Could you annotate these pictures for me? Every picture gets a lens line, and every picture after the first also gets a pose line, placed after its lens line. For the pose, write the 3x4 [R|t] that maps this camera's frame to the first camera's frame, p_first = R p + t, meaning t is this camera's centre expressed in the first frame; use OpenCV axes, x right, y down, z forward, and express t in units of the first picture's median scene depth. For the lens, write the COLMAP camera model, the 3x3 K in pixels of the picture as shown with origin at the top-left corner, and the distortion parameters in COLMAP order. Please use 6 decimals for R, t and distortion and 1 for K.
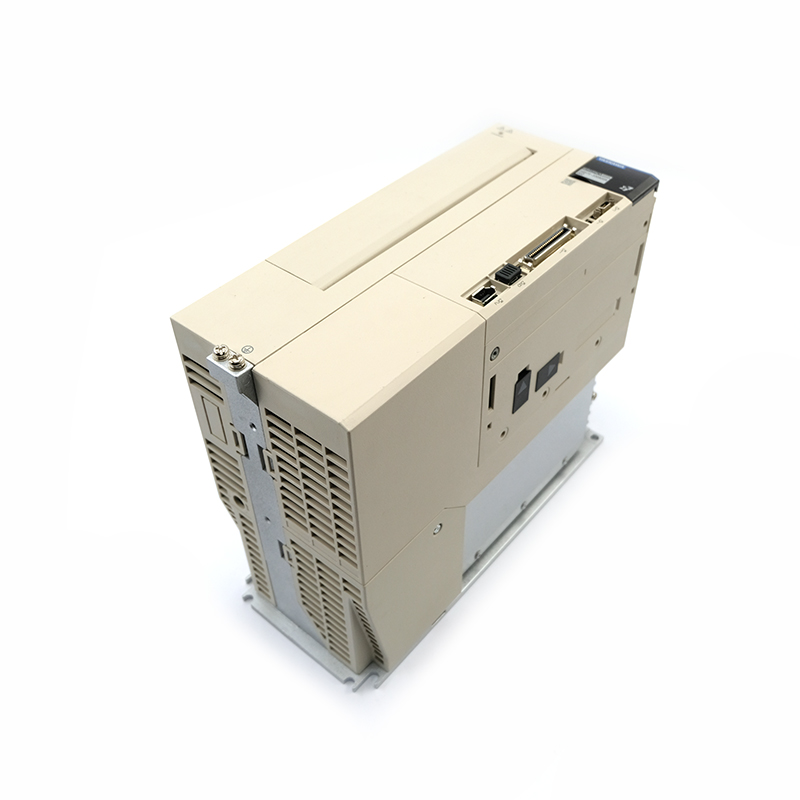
lens RADIAL K [[809.1, 0, 400.0], [0, 809.1, 400.0], [0, 0, 1]] dist [-0.055243, 0.001537]
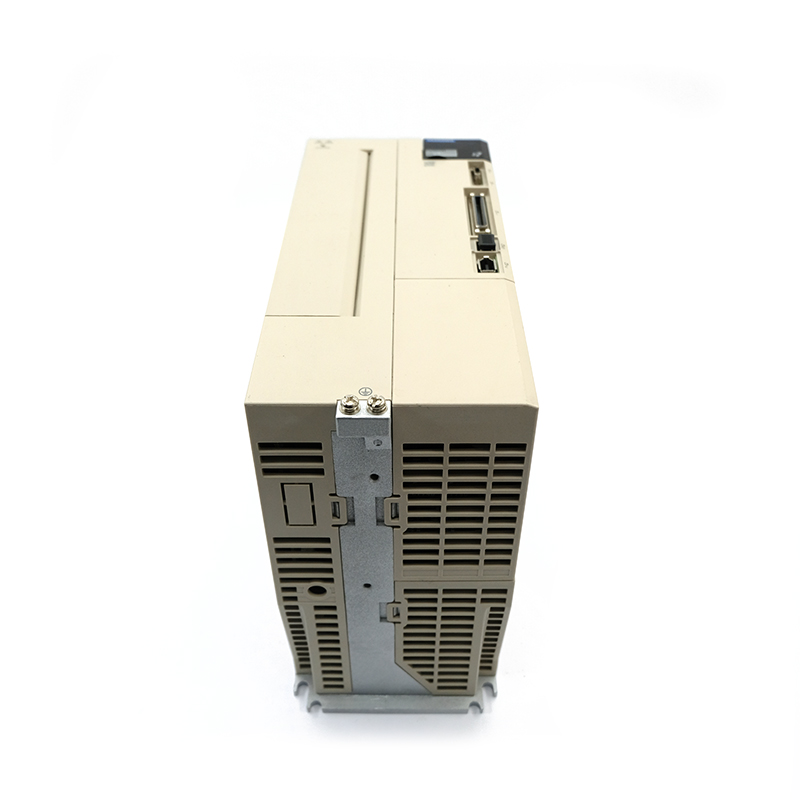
lens RADIAL K [[809.1, 0, 400.0], [0, 809.1, 400.0], [0, 0, 1]] dist [-0.055243, 0.001537]
pose [[0.763195, -0.398160, 0.508922, -0.491861], [0.432963, 0.899754, 0.054647, -0.068589], [-0.479663, 0.178638, 0.859076, 0.171792]]
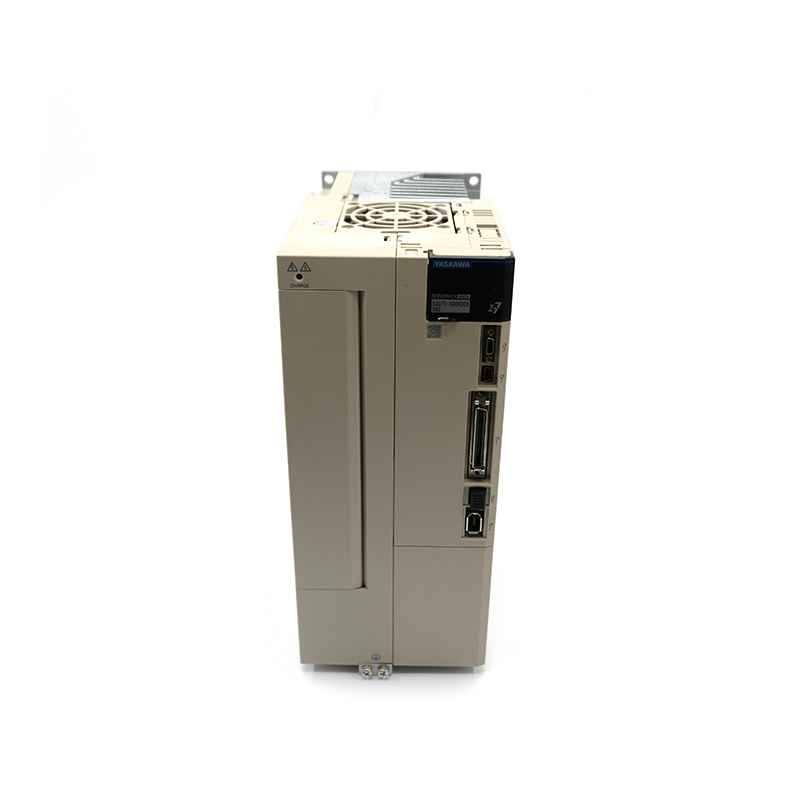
lens RADIAL K [[809.1, 0, 400.0], [0, 809.1, 400.0], [0, 0, 1]] dist [-0.055243, 0.001537]
pose [[0.764677, -0.578772, -0.283359, 0.396385], [0.454246, 0.172219, 0.874071, -1.068125], [-0.457088, -0.797097, 0.394597, 0.626199]]
